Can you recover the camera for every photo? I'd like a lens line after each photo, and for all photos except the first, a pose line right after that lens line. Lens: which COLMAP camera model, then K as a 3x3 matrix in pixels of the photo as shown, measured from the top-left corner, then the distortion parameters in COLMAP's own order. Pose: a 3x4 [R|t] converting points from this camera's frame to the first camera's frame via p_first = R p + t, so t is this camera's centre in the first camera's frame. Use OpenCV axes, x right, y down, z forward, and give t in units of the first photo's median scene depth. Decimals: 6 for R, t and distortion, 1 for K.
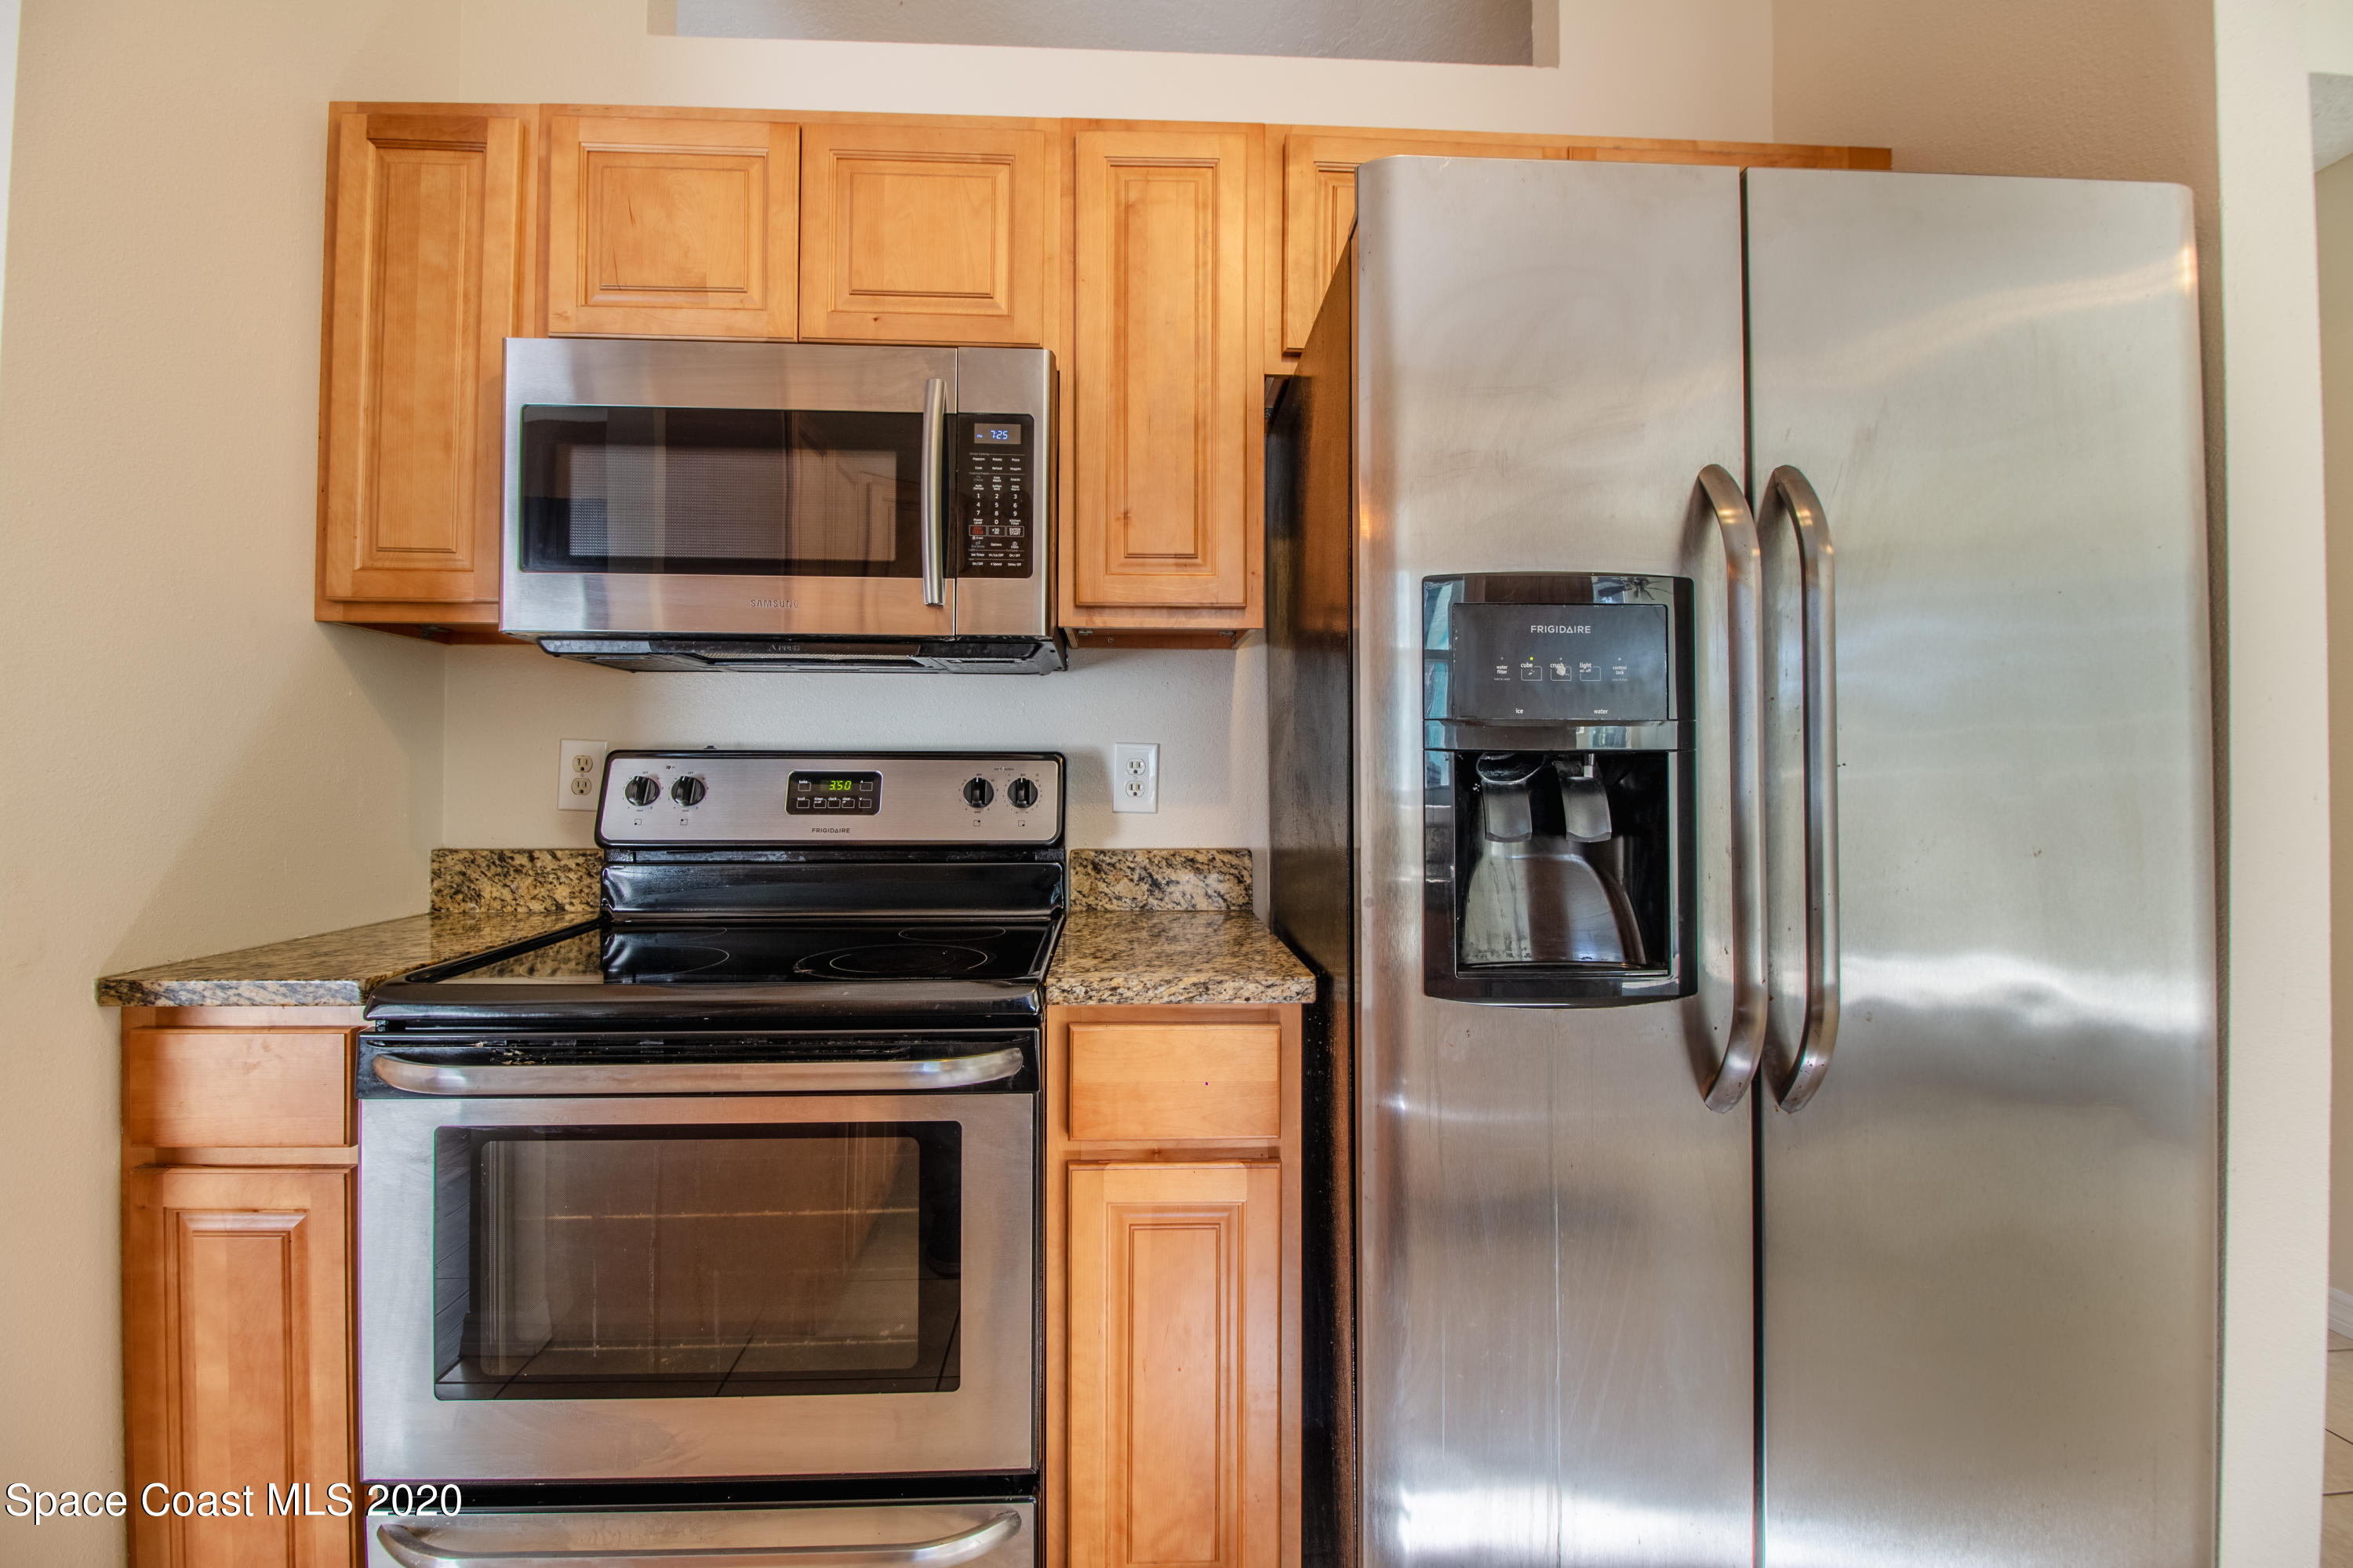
lens RADIAL K [[1080.4, 0, 1163.6], [0, 1080.4, 759.6], [0, 0, 1]] dist [0.001137, -0.013617]
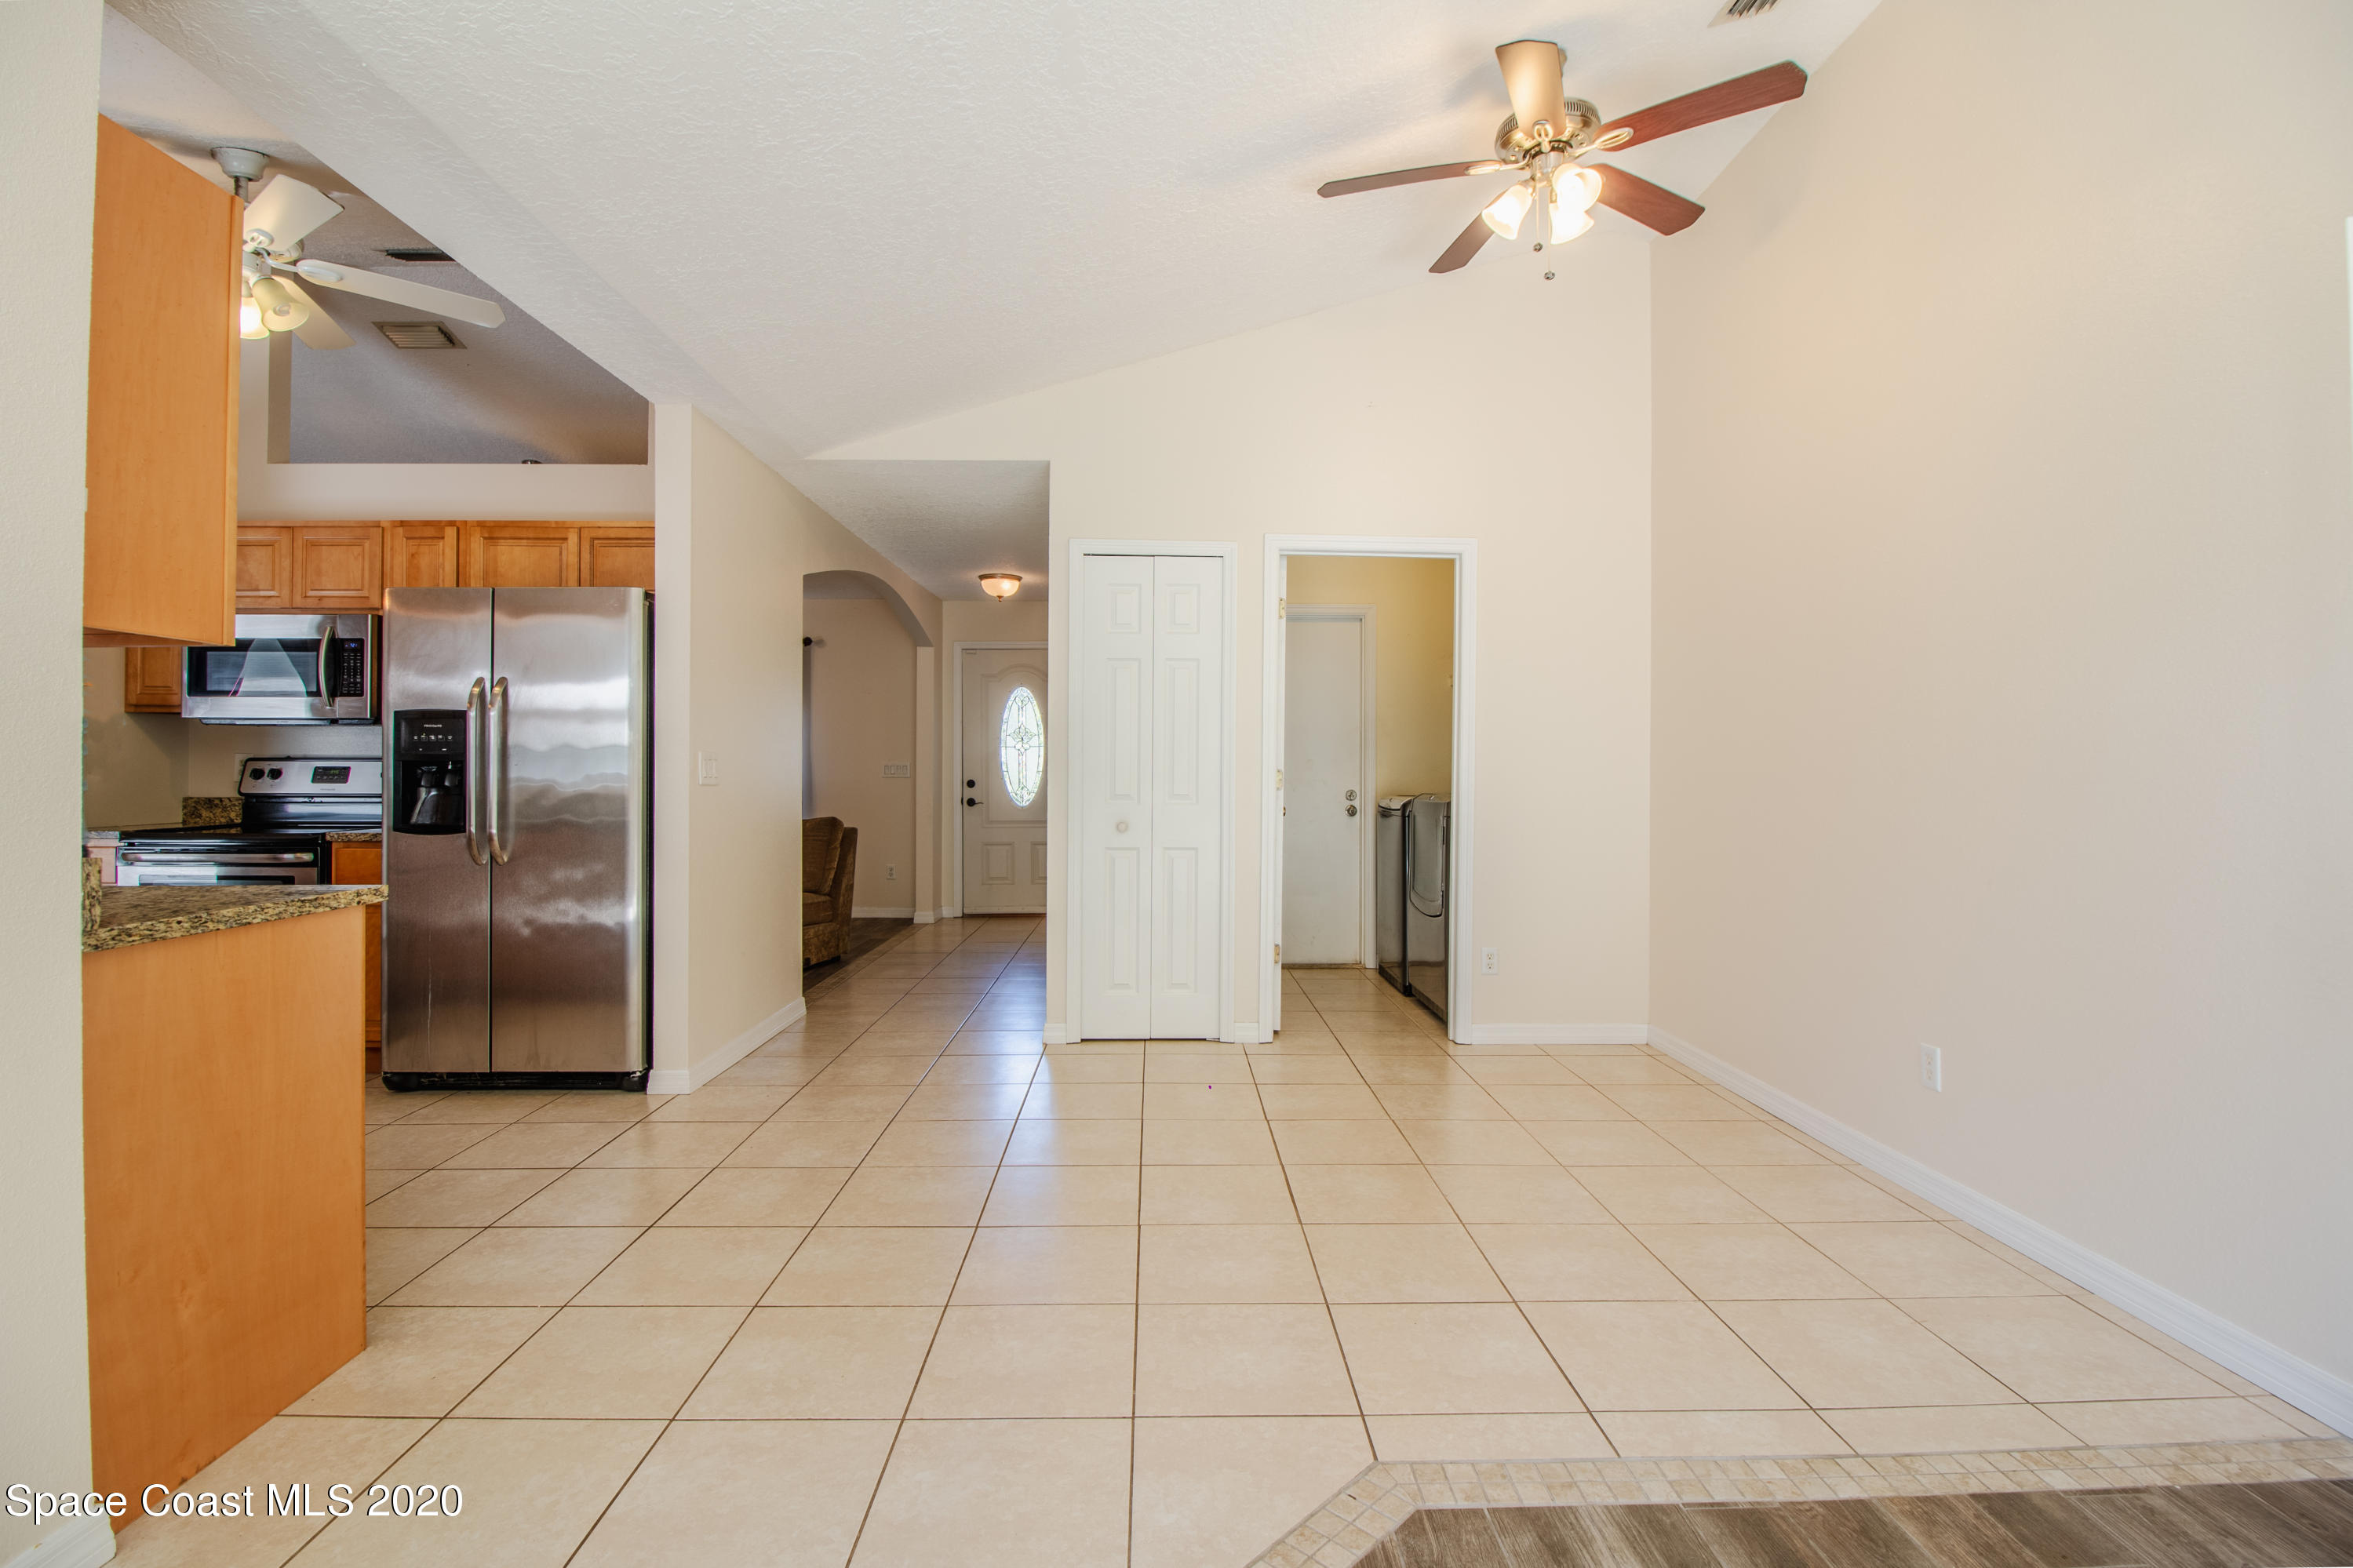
lens RADIAL K [[1080.2, 0, 1163.6], [0, 1080.2, 759.6], [0, 0, 1]] dist [0.001137, -0.013617]
pose [[0.999417, -0.003175, -0.033981, 1.758178], [0.003552, 0.999933, 0.011048, -0.025724], [0.033943, -0.011162, 0.999361, -1.474427]]
